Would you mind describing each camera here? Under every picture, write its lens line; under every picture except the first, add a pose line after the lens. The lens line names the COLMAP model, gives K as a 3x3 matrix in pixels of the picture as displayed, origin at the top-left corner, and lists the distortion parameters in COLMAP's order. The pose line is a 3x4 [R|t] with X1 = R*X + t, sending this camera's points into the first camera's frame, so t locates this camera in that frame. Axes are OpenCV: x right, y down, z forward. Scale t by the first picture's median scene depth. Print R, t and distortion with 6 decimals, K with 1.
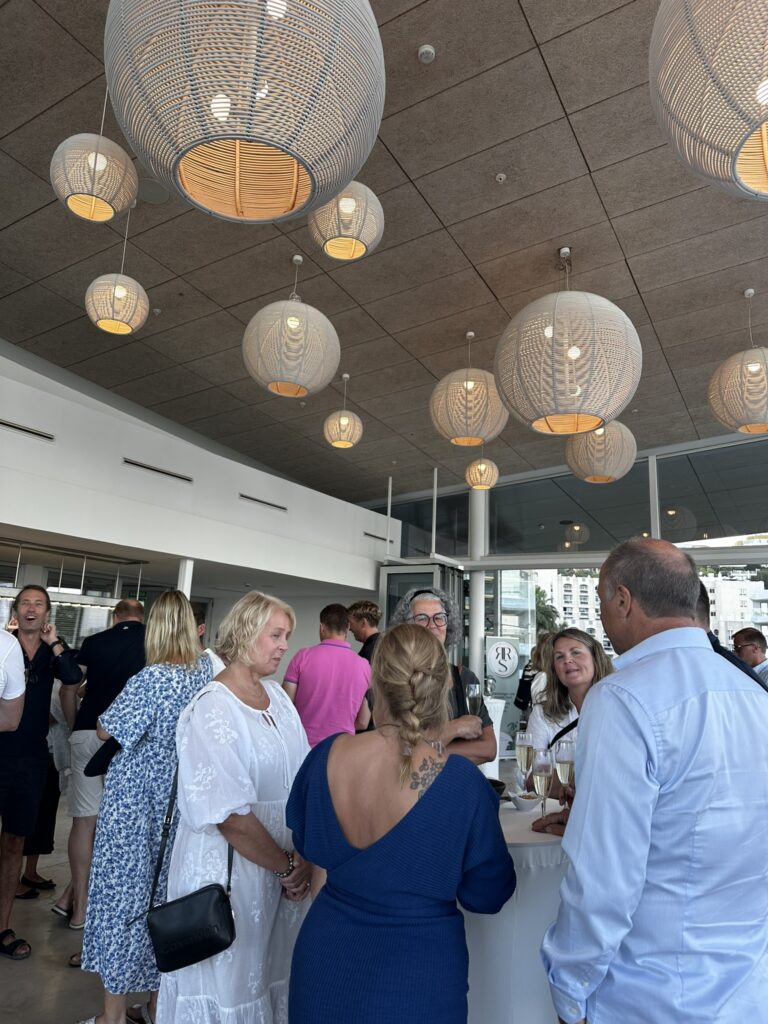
lens RADIAL K [[694.6, 0, 384.0], [0, 694.6, 512.0], [0, 0, 1]] dist [0.006223, -0.030502]
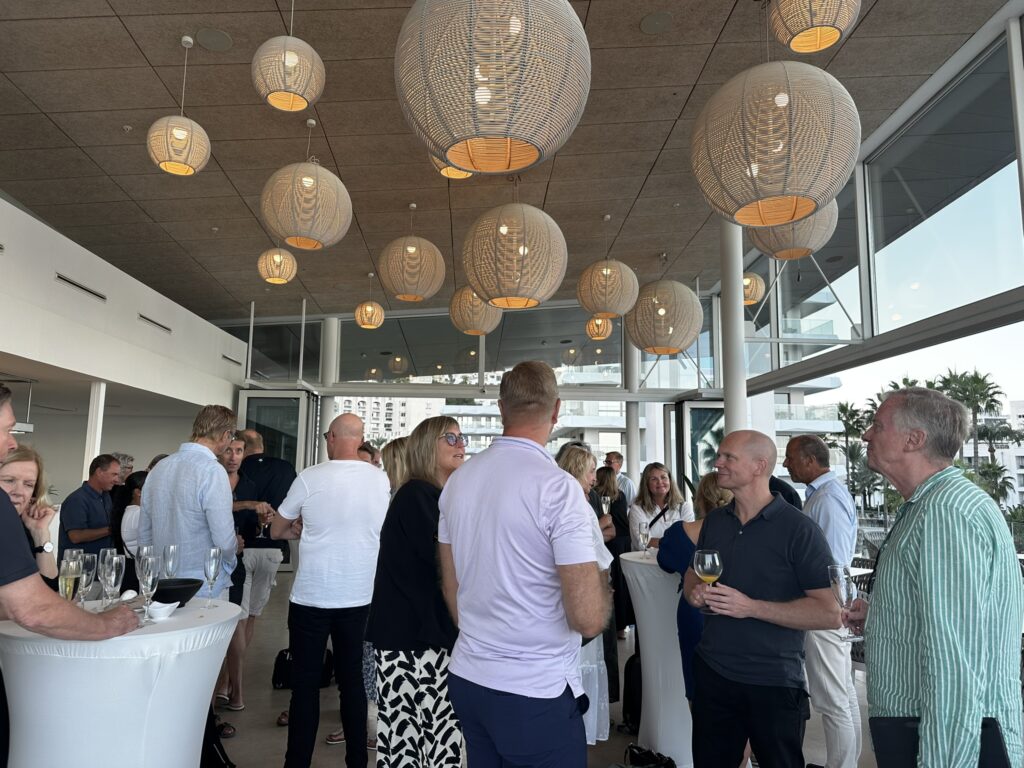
lens RADIAL K [[704.5, 0, 512.6], [0, 704.5, 410.0], [0, 0, 1]] dist [0.000204, -0.126617]
pose [[0.831193, 0.025706, 0.555389, -0.270862], [-0.093888, 0.991074, 0.094641, -0.029230], [-0.547999, -0.130810, 0.826188, -0.083811]]
